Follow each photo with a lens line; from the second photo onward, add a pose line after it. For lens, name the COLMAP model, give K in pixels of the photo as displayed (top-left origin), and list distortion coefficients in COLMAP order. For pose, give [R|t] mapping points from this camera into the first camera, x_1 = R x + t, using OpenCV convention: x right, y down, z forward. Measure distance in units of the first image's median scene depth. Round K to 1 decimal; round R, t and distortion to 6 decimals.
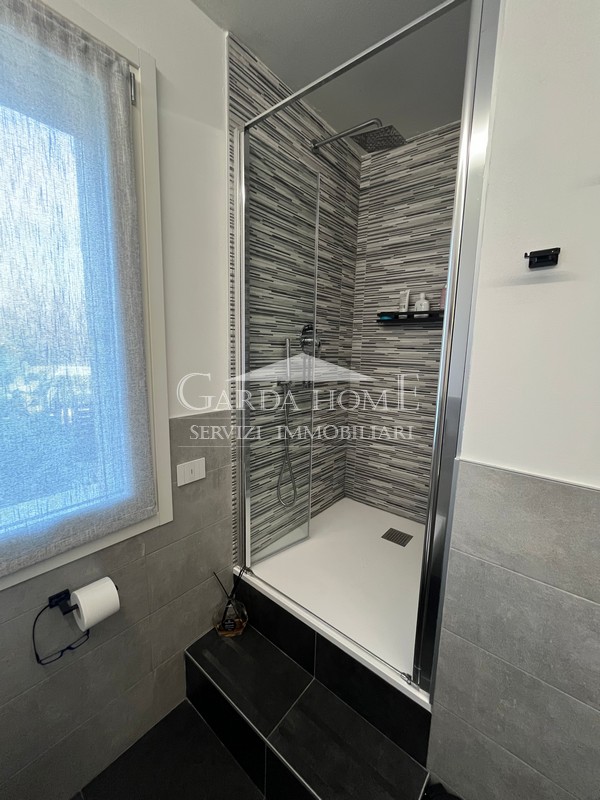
lens RADIAL K [[323.8, 0, 300.4], [0, 323.8, 396.8], [0, 0, 1]] dist [0.001011, -0.000141]
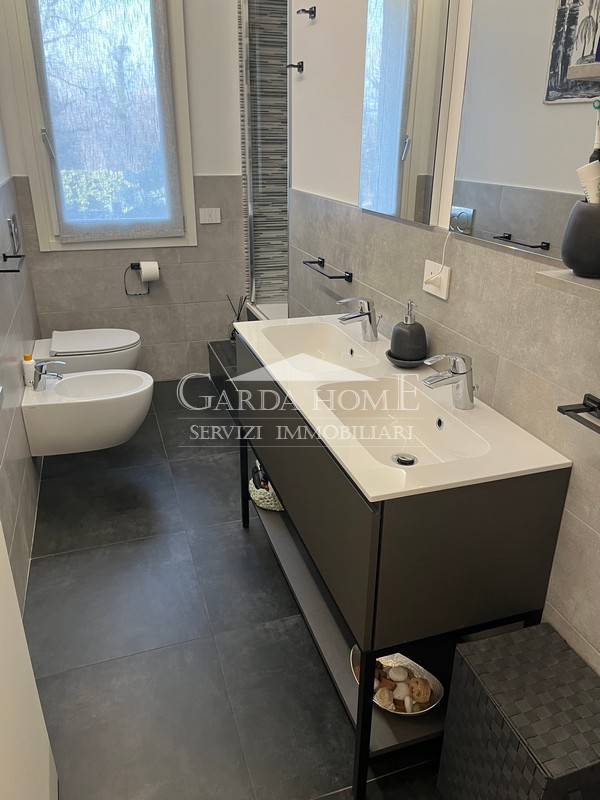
lens RADIAL K [[605.7, 0, 300.7], [0, 605.7, 400.7], [0, 0, 1]] dist [0.006677, -0.004907]
pose [[0.845085, 0.195318, -0.497677, 1.632026], [-0.067871, 0.962540, 0.262508, 0.299677], [0.530306, -0.188064, 0.826684, -1.293538]]
